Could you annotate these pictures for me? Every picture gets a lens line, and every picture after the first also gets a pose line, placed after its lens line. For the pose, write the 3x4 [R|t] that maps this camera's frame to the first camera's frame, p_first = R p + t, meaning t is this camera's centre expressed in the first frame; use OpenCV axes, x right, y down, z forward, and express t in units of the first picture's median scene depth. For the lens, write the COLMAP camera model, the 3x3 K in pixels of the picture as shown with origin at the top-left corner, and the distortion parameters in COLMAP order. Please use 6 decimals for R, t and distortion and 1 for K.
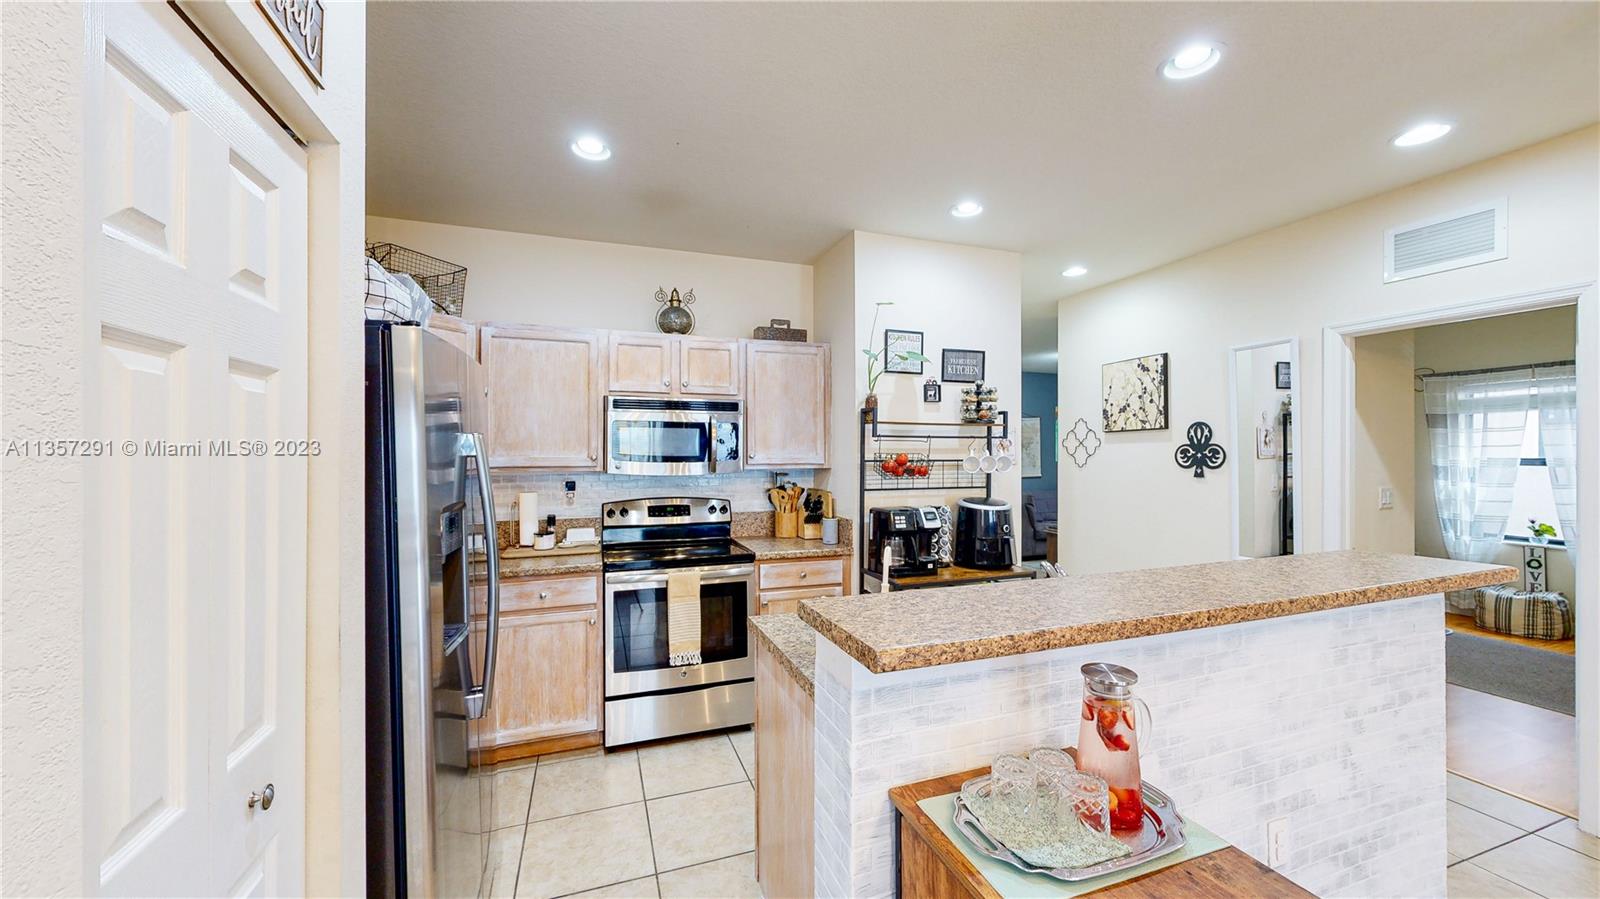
lens RADIAL K [[587.6, 0, 800.4], [0, 587.6, 452.0], [0, 0, 1]] dist [0.002000, 0.000259]
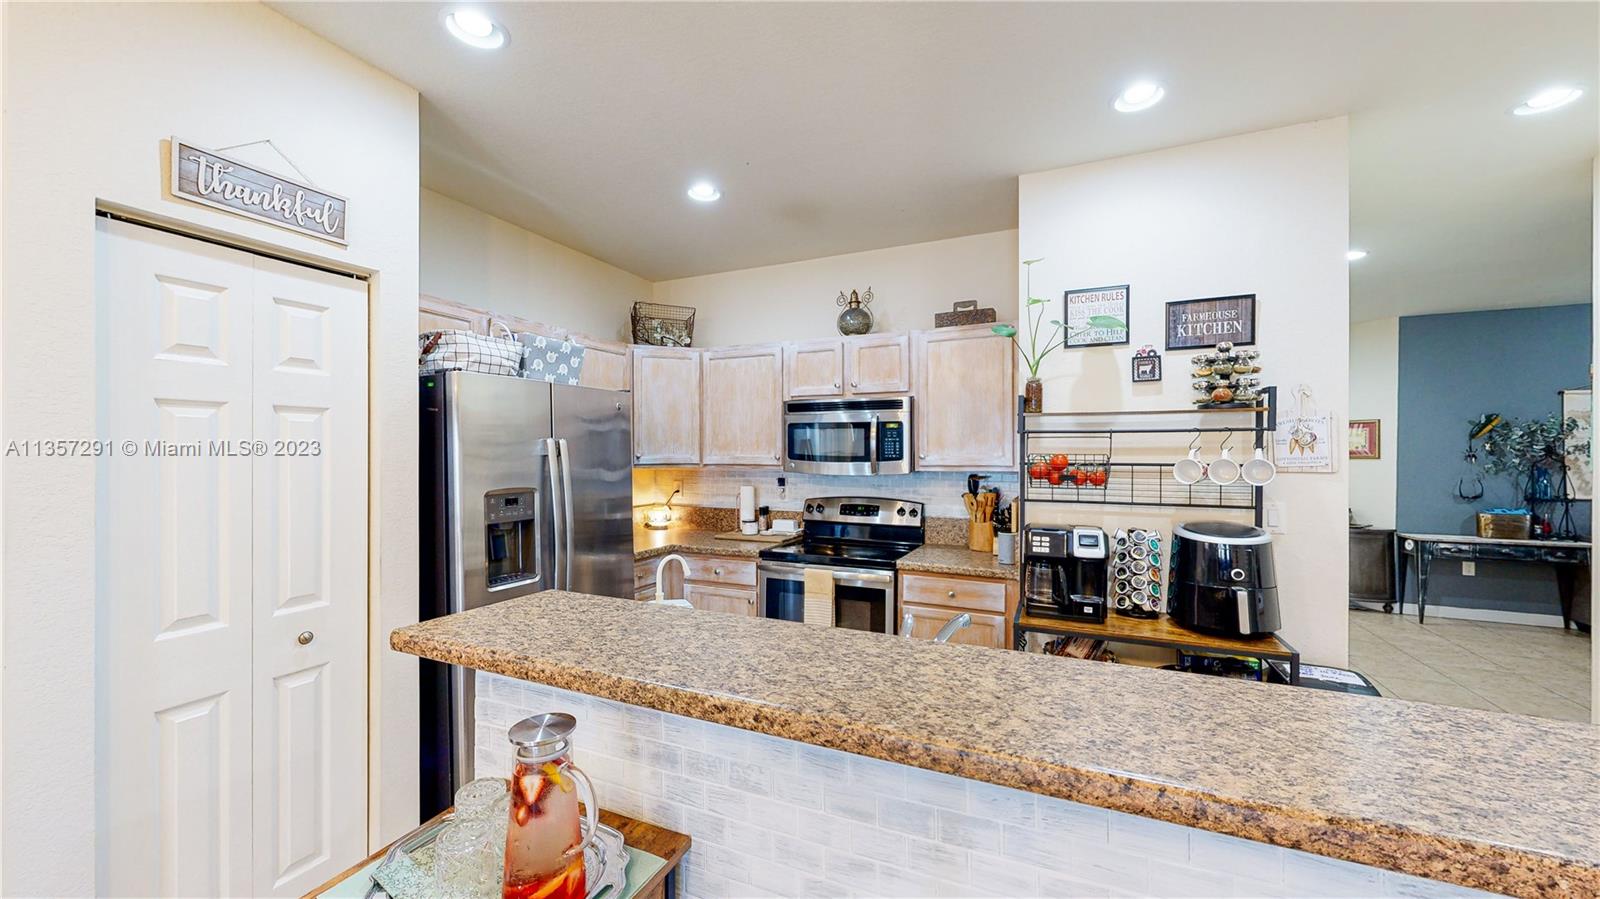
lens RADIAL K [[585.9, 0, 799.1], [0, 585.9, 452.1], [0, 0, 1]] dist [0.001161, 0.000226]
pose [[0.716303, 0.000681, -0.697789, 0.424926], [0.000646, 0.999998, 0.001639, -0.001577], [0.697789, -0.001625, 0.716301, 0.211918]]
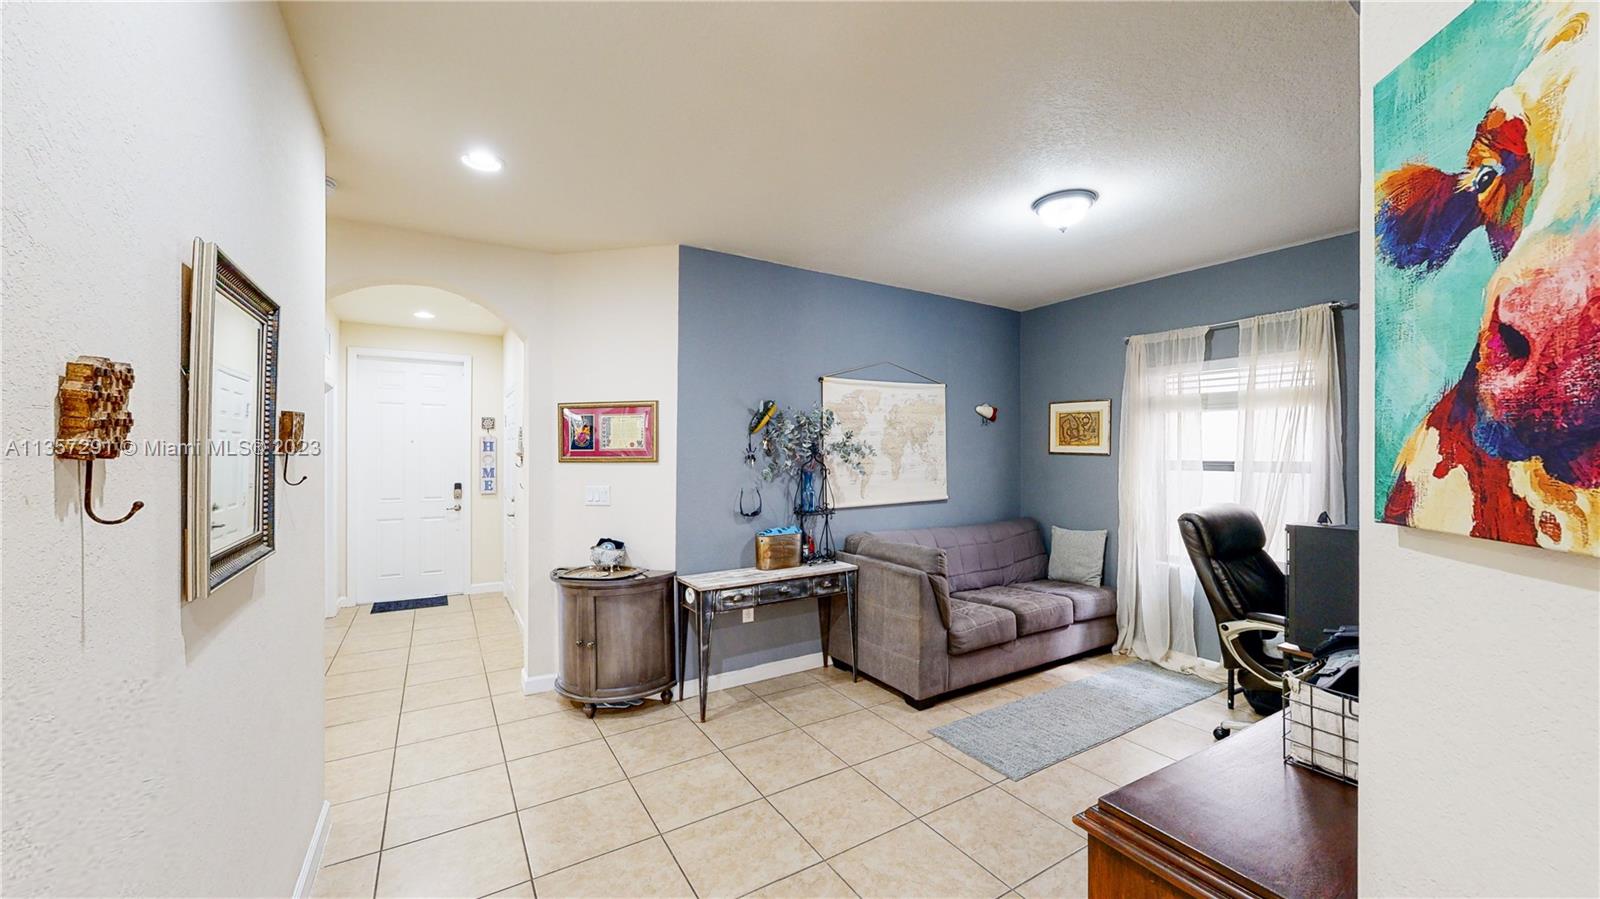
lens RADIAL K [[587.6, 0, 800.4], [0, 587.6, 452.0], [0, 0, 1]] dist [0.002000, 0.000259]
pose [[0.977511, 0.000733, 0.210882, 0.470608], [-0.000871, 0.999999, 0.000561, 0.001711], [-0.210882, -0.000732, 0.977511, 1.434582]]
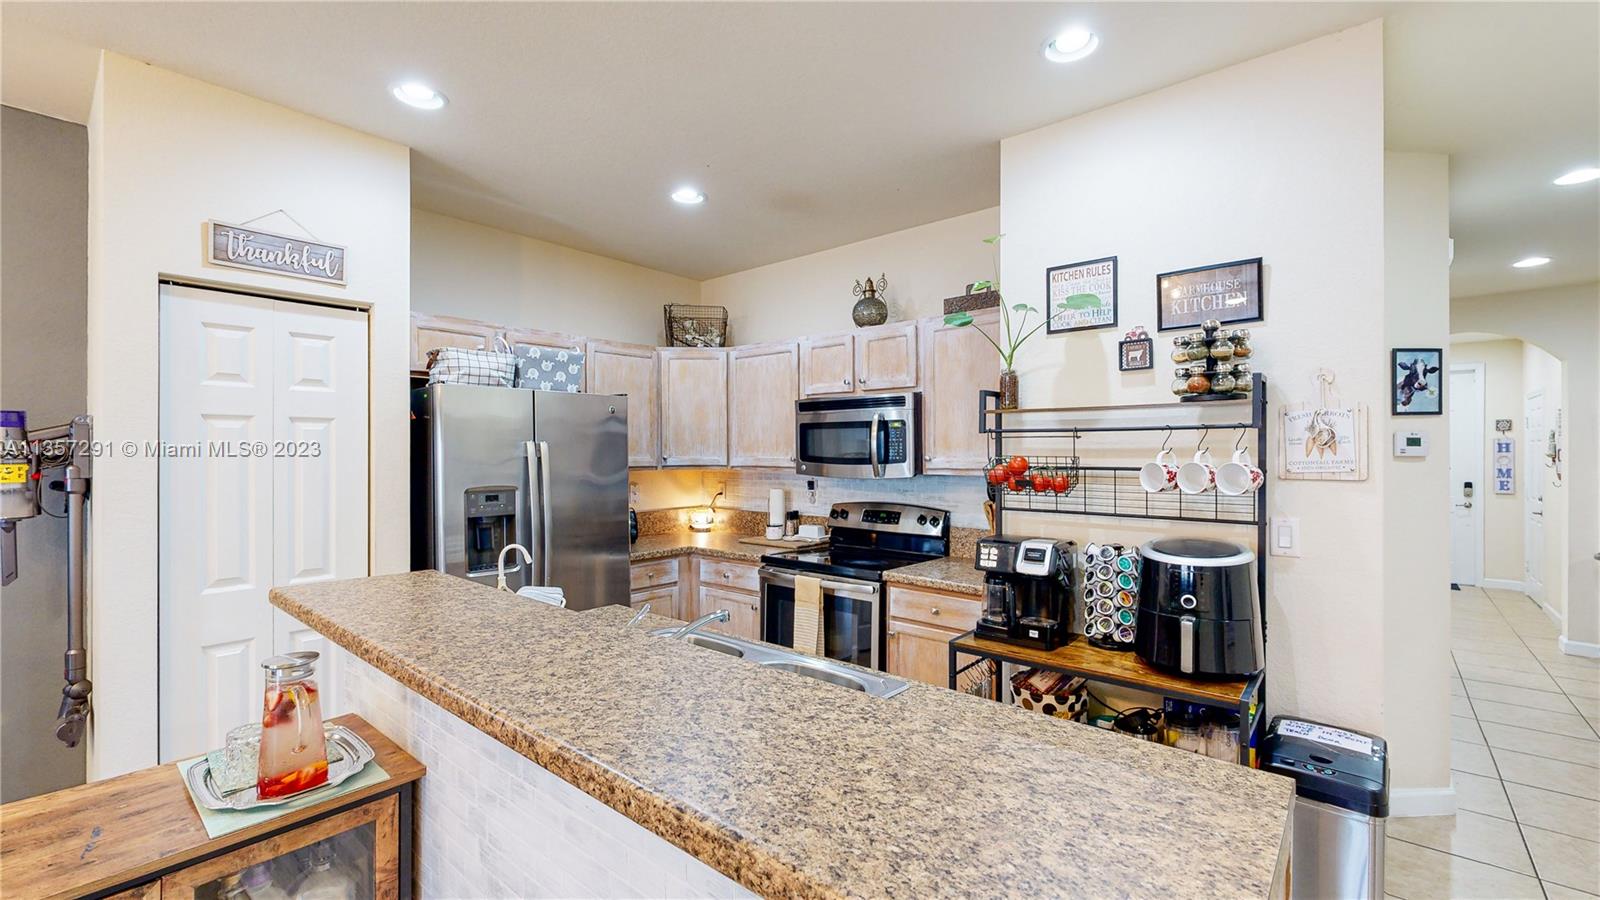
lens RADIAL K [[664.2, 0, 796.9], [0, 664.2, 453.8], [0, 0, 1]] dist [0.000251, -0.000206]
pose [[0.490887, 0.001621, -0.871222, 0.652254], [0.001145, 0.999996, 0.002505, -0.002438], [0.871223, -0.002227, 0.490883, 0.383876]]
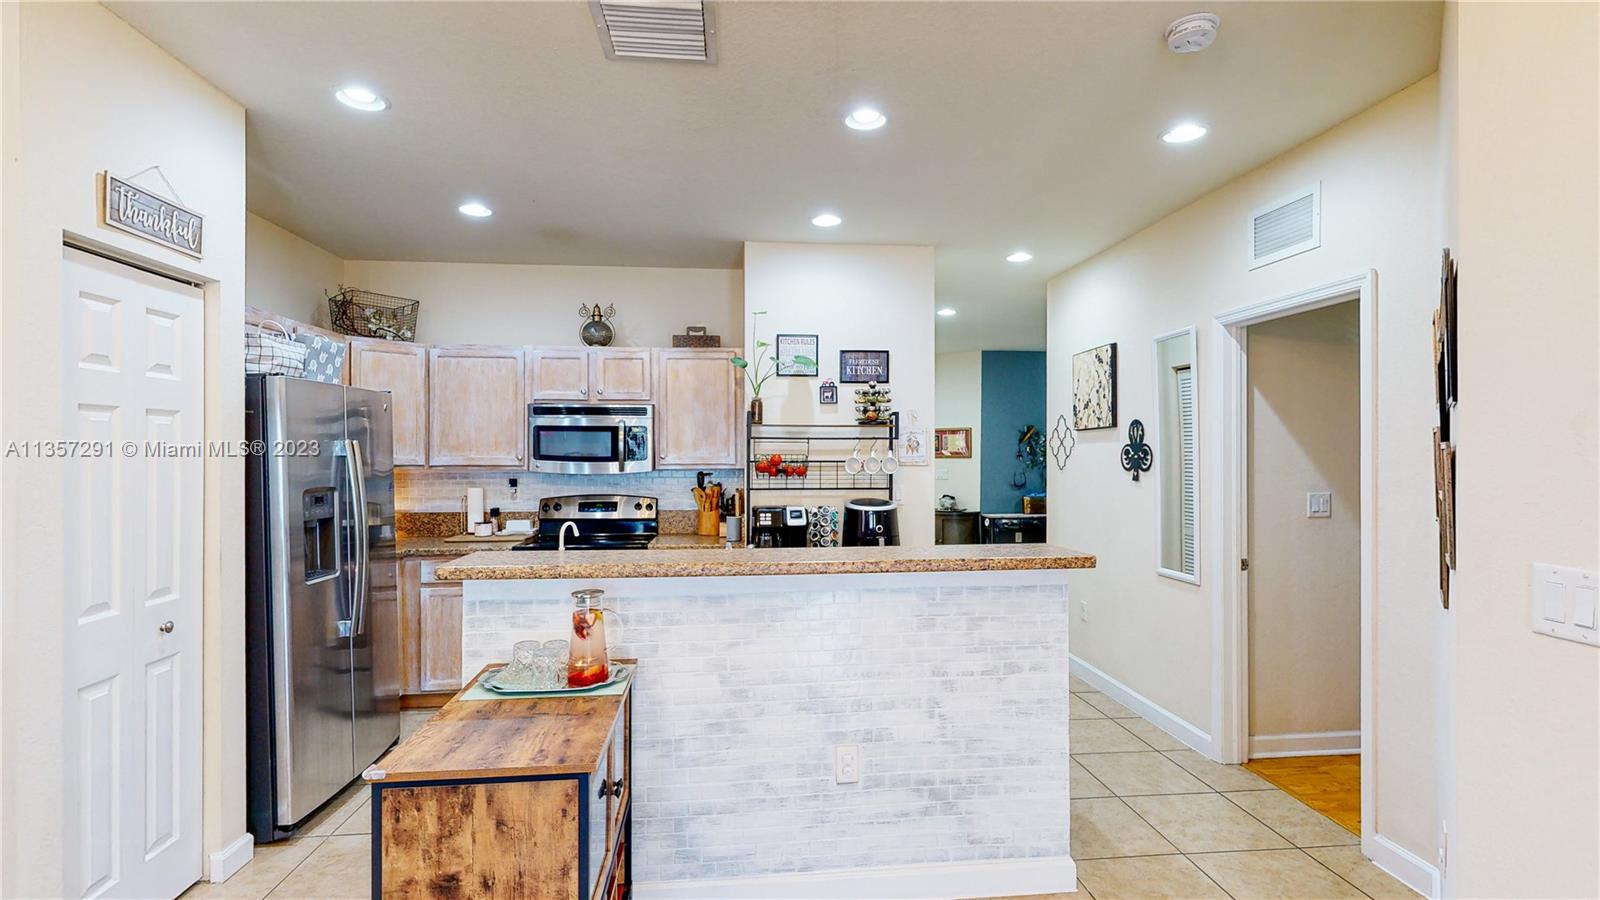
lens RADIAL K [[739.9, 0, 796.8], [0, 739.9, 451.7], [0, 0, 1]] dist [0.003272, 0.000385]
pose [[0.968696, -0.000215, -0.248252, 0.497778], [0.000123, 1.000000, -0.000389, -0.001635], [0.248252, 0.000346, 0.968695, -0.253362]]
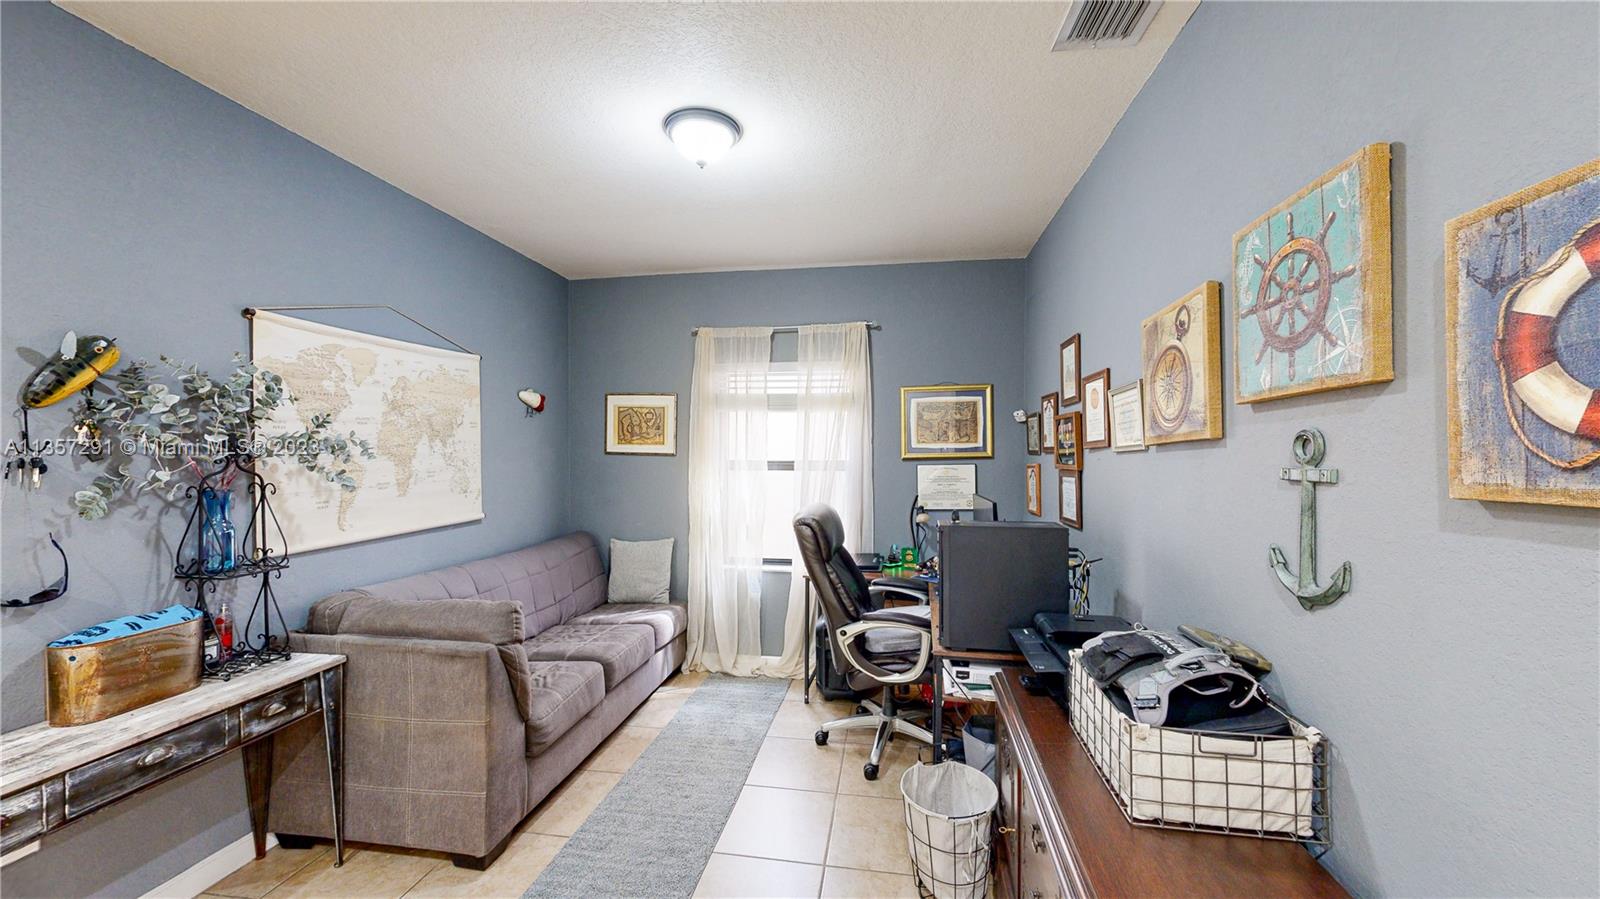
lens RADIAL K [[585.9, 0, 799.1], [0, 585.9, 452.1], [0, 0, 1]] dist [0.001161, 0.000226]
pose [[0.483600, 0.000517, 0.875289, 0.500788], [-0.001031, 0.999999, -0.000021, 0.002154], [-0.875289, -0.000892, 0.483600, 1.782989]]
